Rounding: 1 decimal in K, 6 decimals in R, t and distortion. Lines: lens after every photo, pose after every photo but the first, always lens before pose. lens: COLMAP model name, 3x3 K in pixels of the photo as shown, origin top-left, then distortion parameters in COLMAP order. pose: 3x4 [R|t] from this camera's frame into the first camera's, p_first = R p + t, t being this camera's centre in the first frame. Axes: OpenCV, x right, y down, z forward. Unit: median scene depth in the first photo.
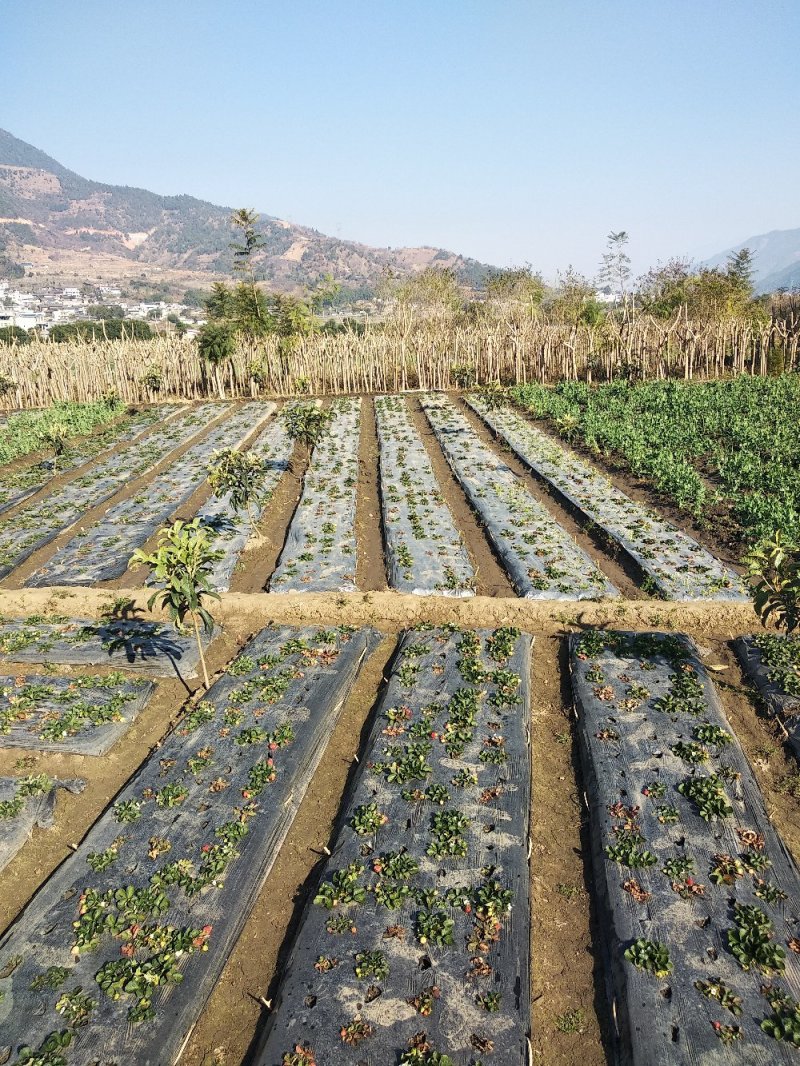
lens RADIAL K [[816.5, 0, 407.5], [0, 816.5, 508.1], [0, 0, 1]] dist [0.050716, -0.068972]
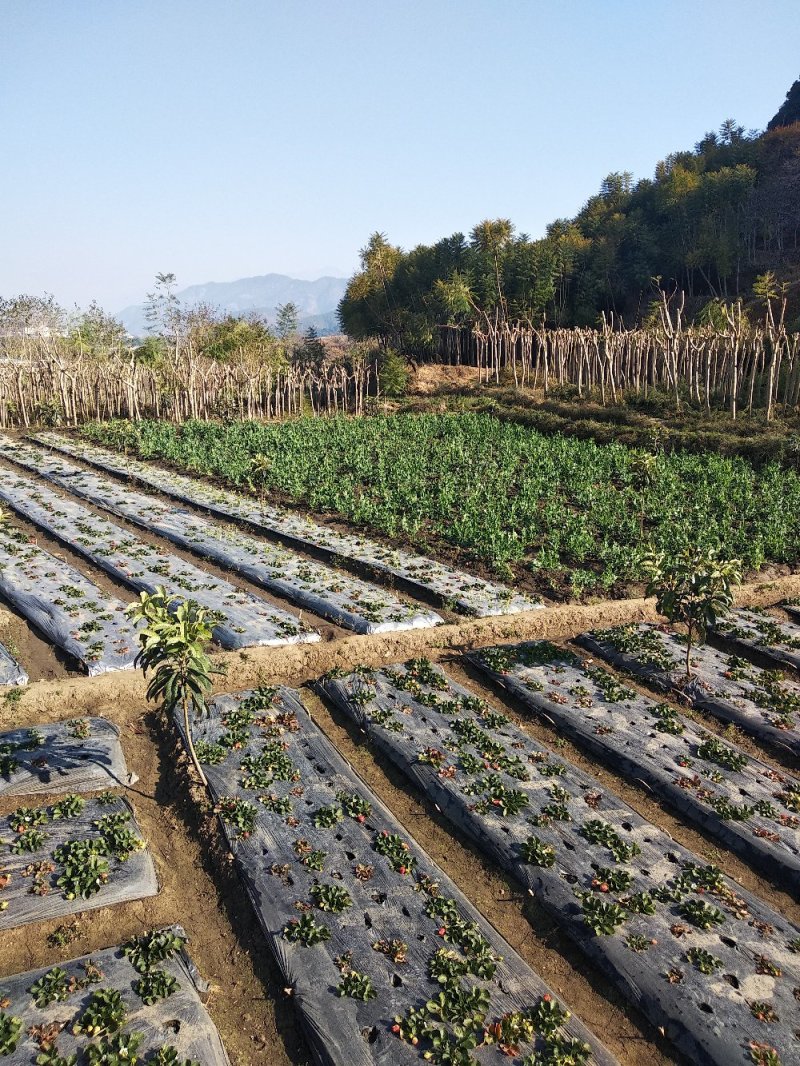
lens RADIAL K [[816.5, 0, 407.5], [0, 816.5, 508.1], [0, 0, 1]] dist [0.050716, -0.068972]
pose [[0.814575, -0.055875, 0.577361, -0.369532], [0.083250, 0.996307, -0.021035, -0.018400], [-0.574053, 0.065200, 0.816218, 0.116962]]
